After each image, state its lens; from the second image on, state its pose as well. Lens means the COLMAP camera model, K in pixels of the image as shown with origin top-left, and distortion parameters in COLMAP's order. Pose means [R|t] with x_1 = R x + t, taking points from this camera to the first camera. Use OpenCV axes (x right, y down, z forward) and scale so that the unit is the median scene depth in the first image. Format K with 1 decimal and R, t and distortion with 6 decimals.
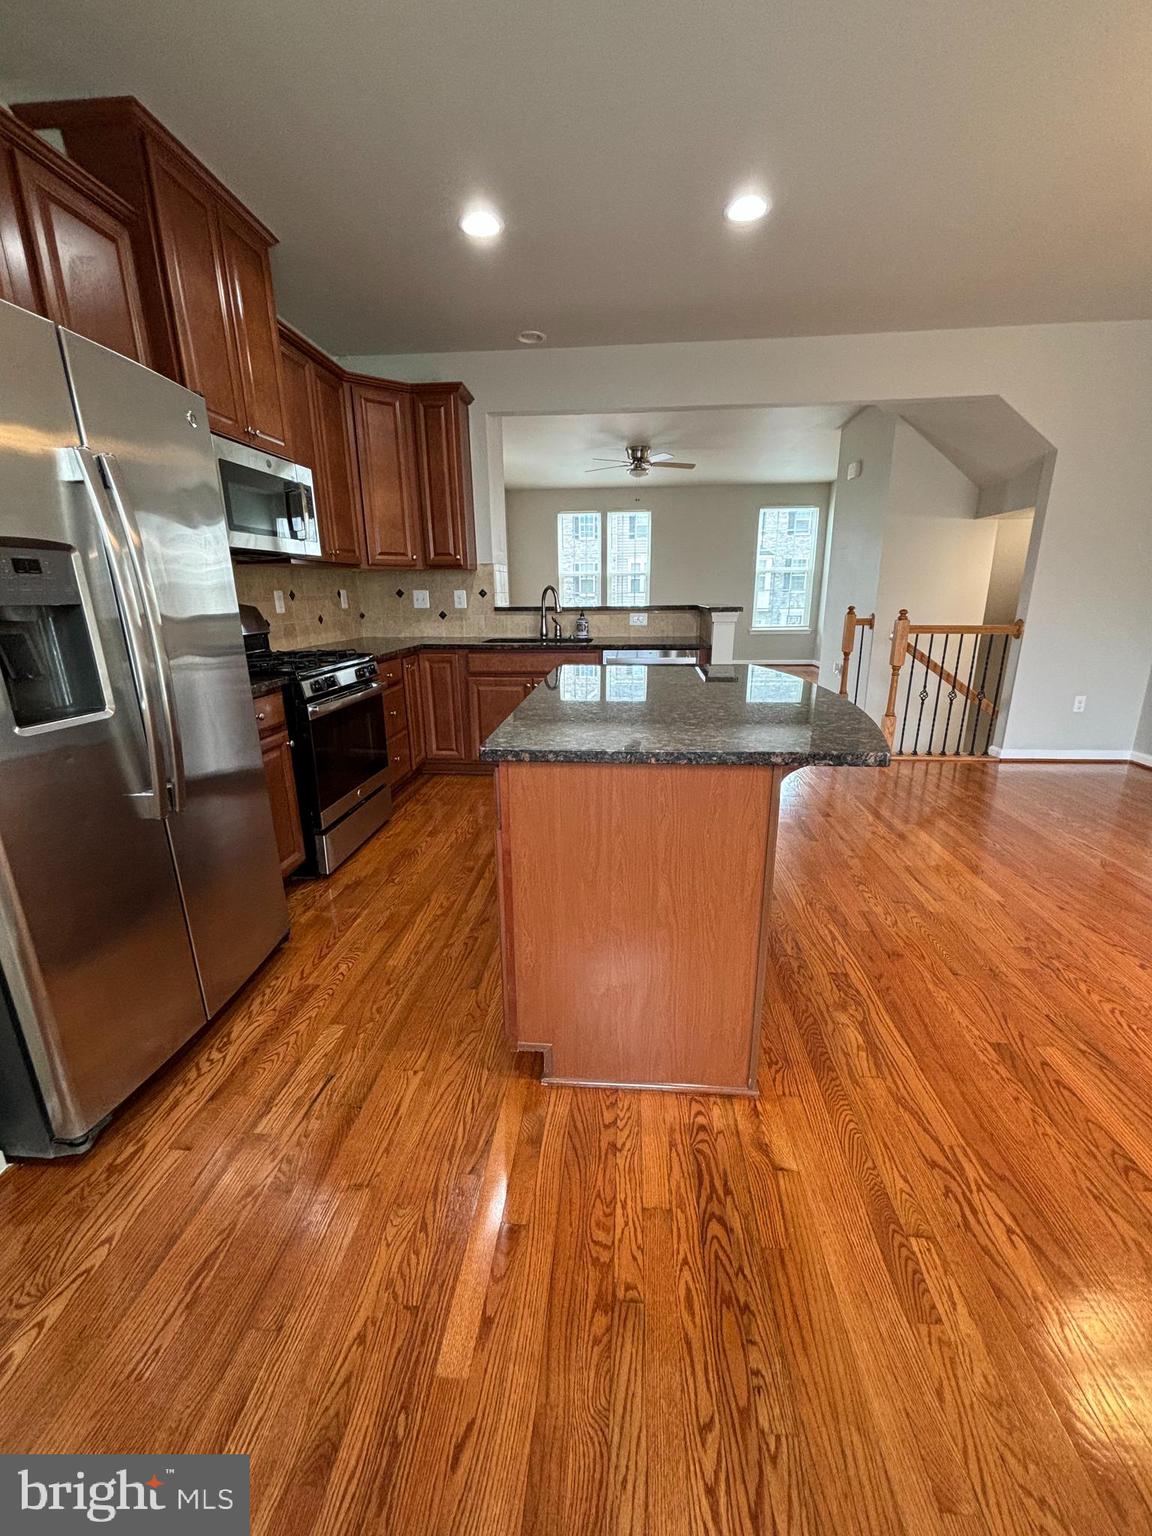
lens RADIAL K [[631.9, 0, 575.2], [0, 631.9, 767.3], [0, 0, 1]] dist [0.006194, 0.007205]
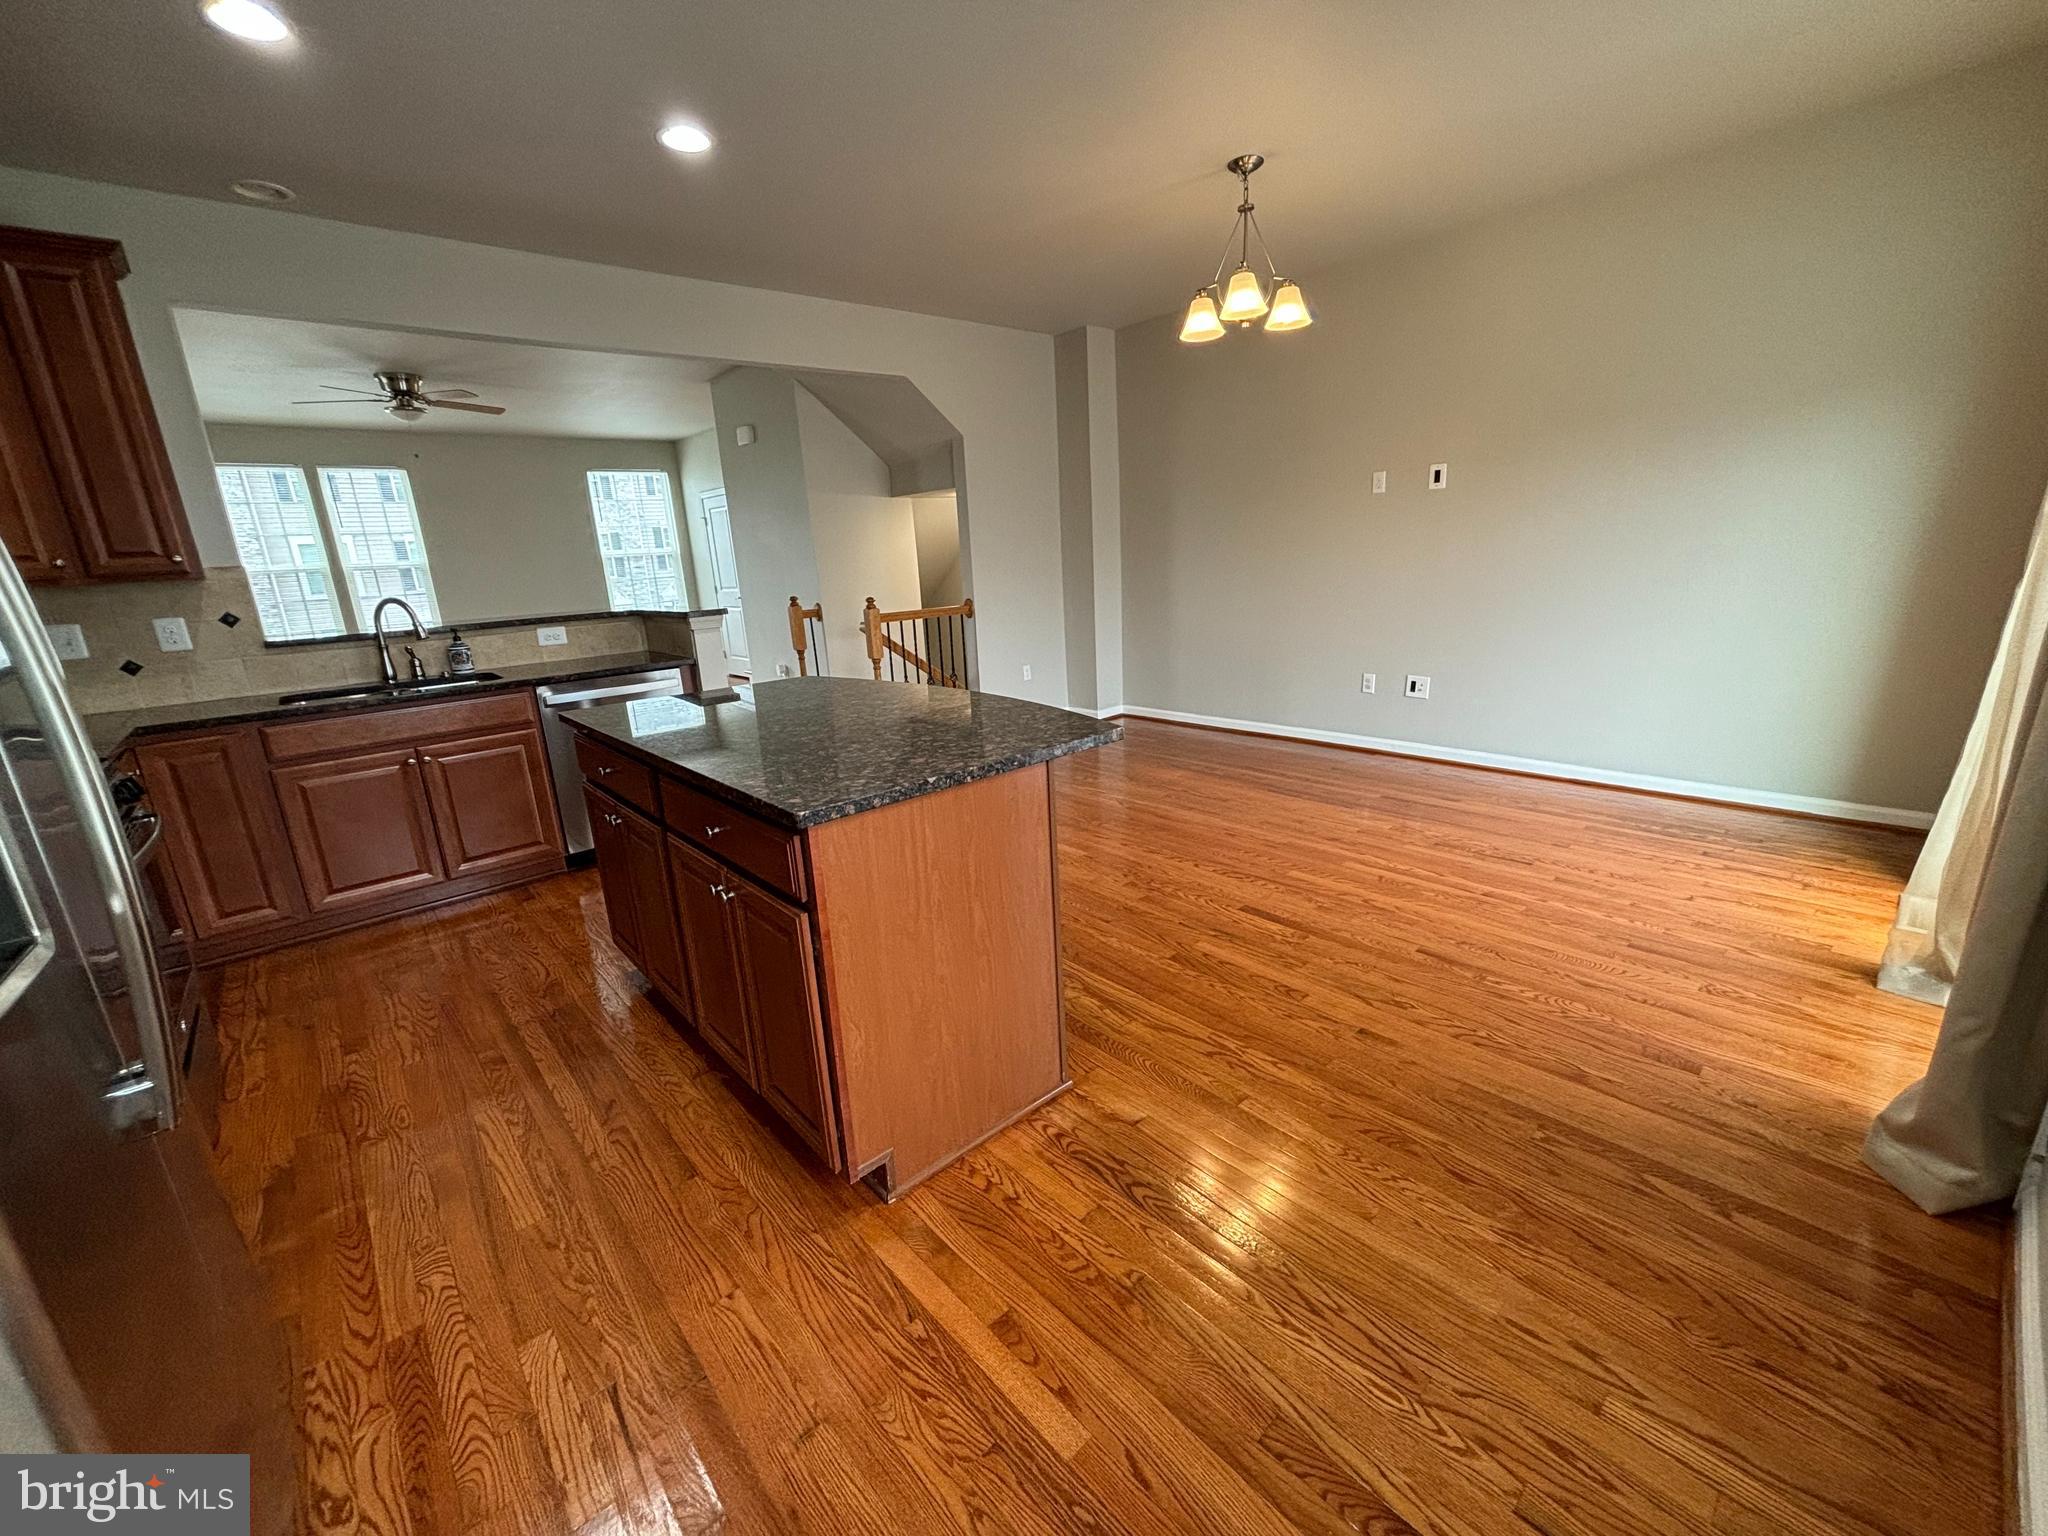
lens RADIAL K [[842.5, 0, 1024.0], [0, 842.5, 768.0], [0, 0, 1]] dist [0.006194, 0.007205]
pose [[0.687532, -0.213396, 0.694091, -0.510184], [0.243811, 0.968195, 0.056162, -0.056203], [-0.684000, 0.130614, 0.717693, 0.021389]]
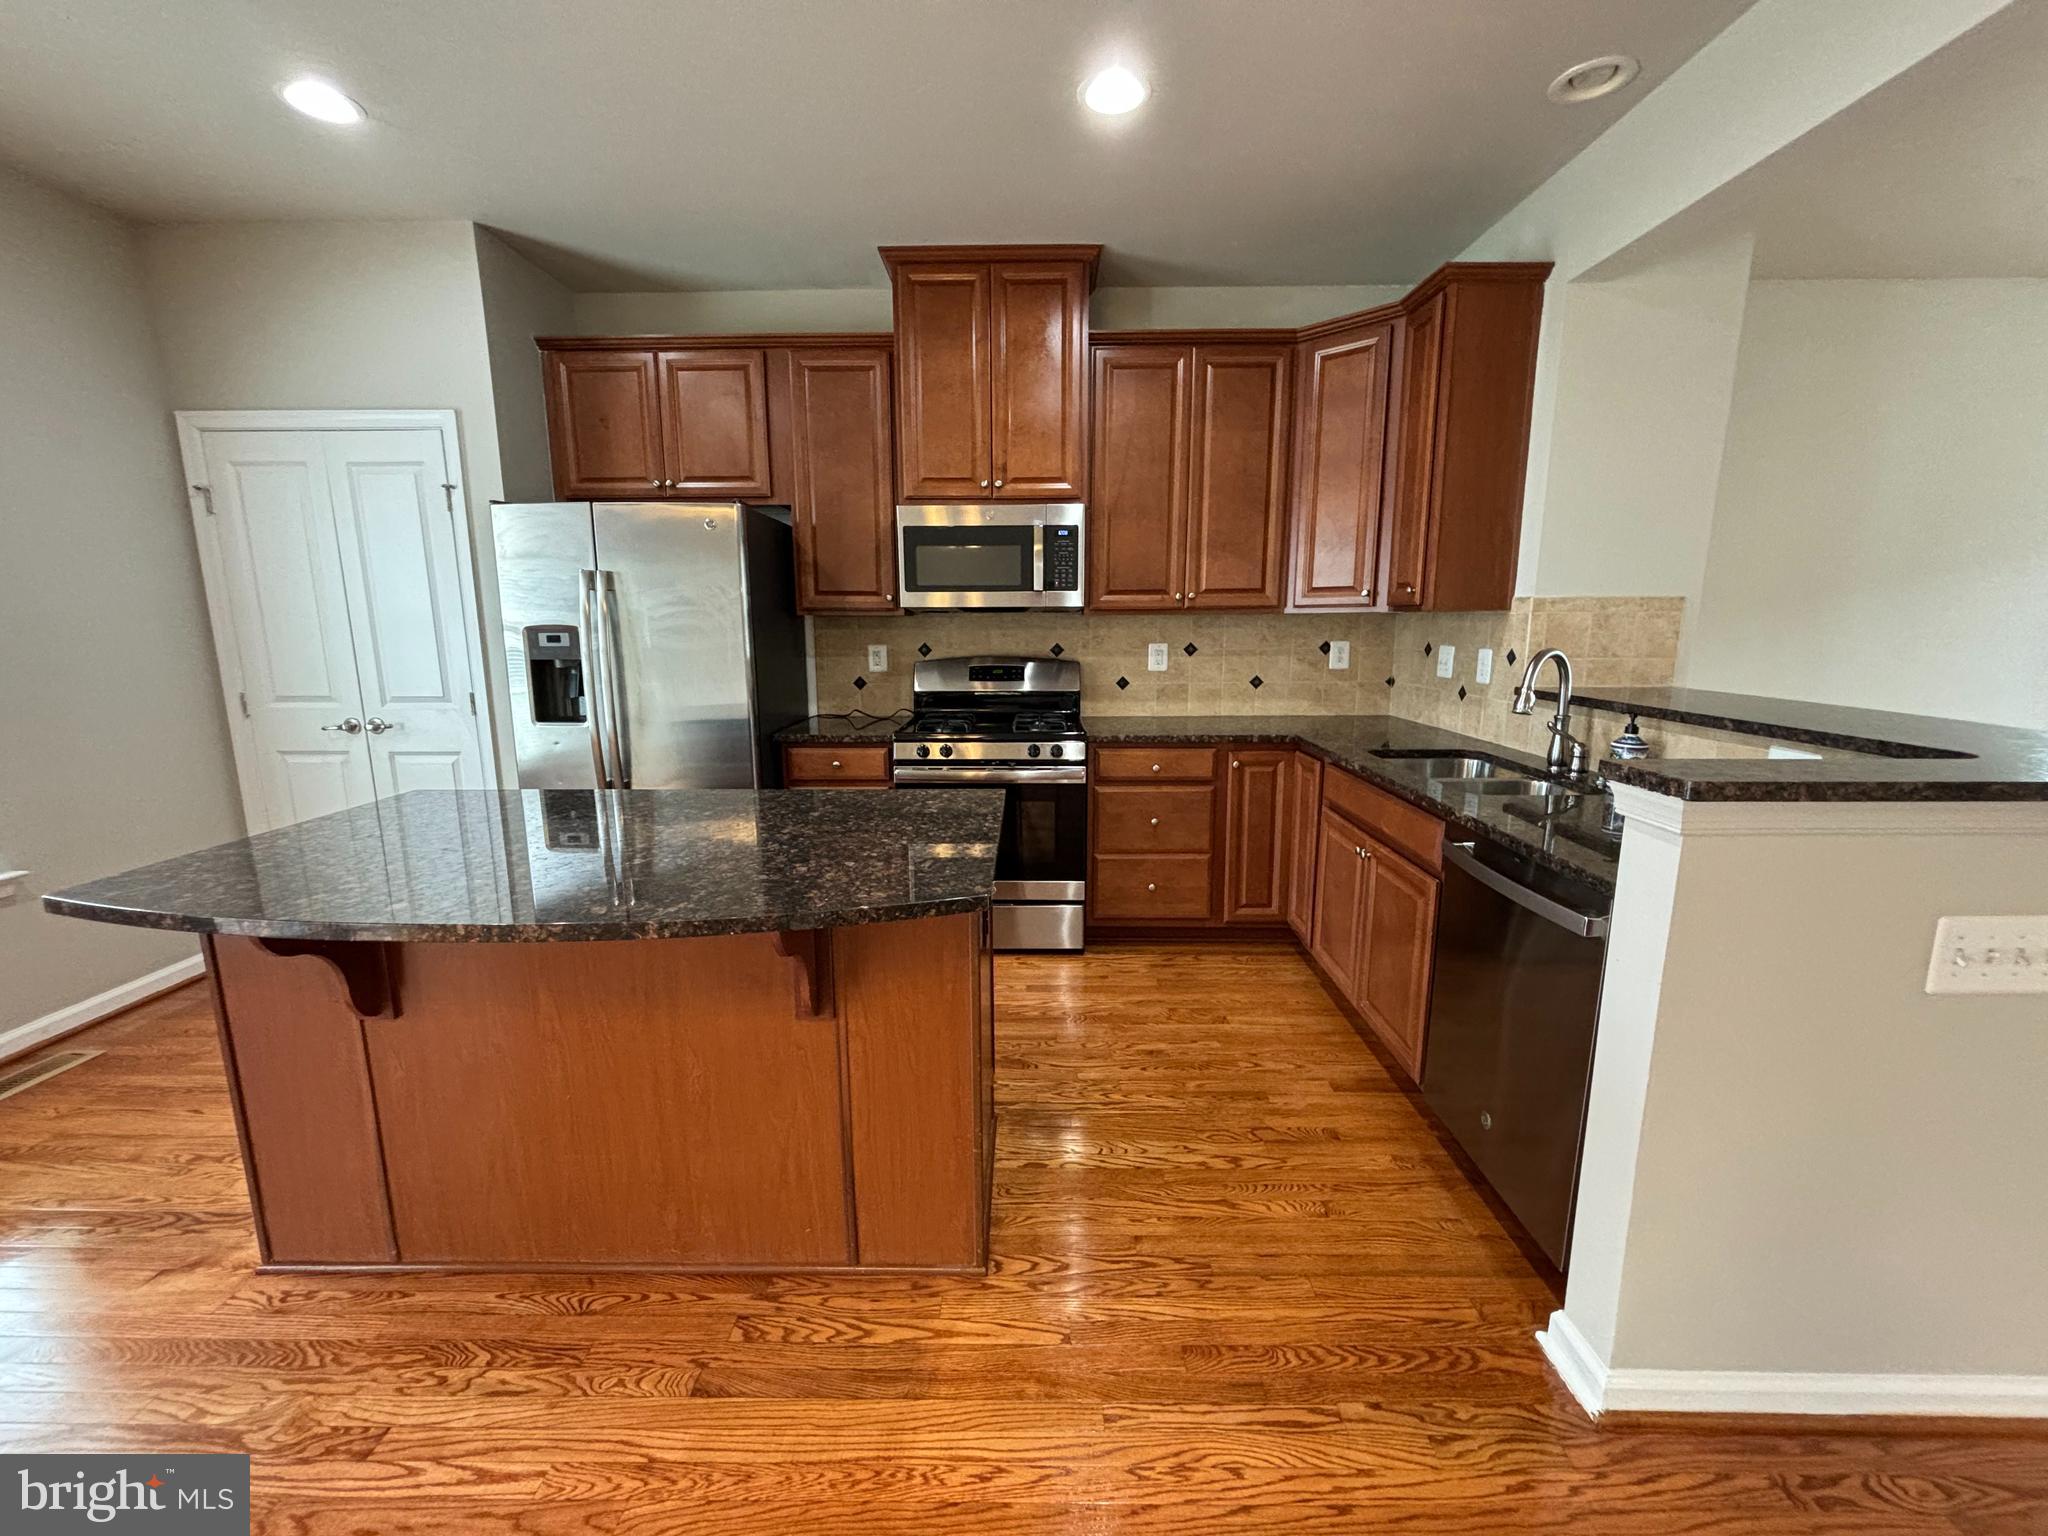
lens RADIAL K [[832.0, 0, 1024.0], [0, 832.0, 768.0], [0, 0, 1]] dist [0.000569, -0.000138]
pose [[0.061734, 0.183574, -0.981065, 1.108860], [-0.265816, 0.950464, 0.161121, -0.476097], [0.962045, 0.250836, 0.107473, 1.432595]]
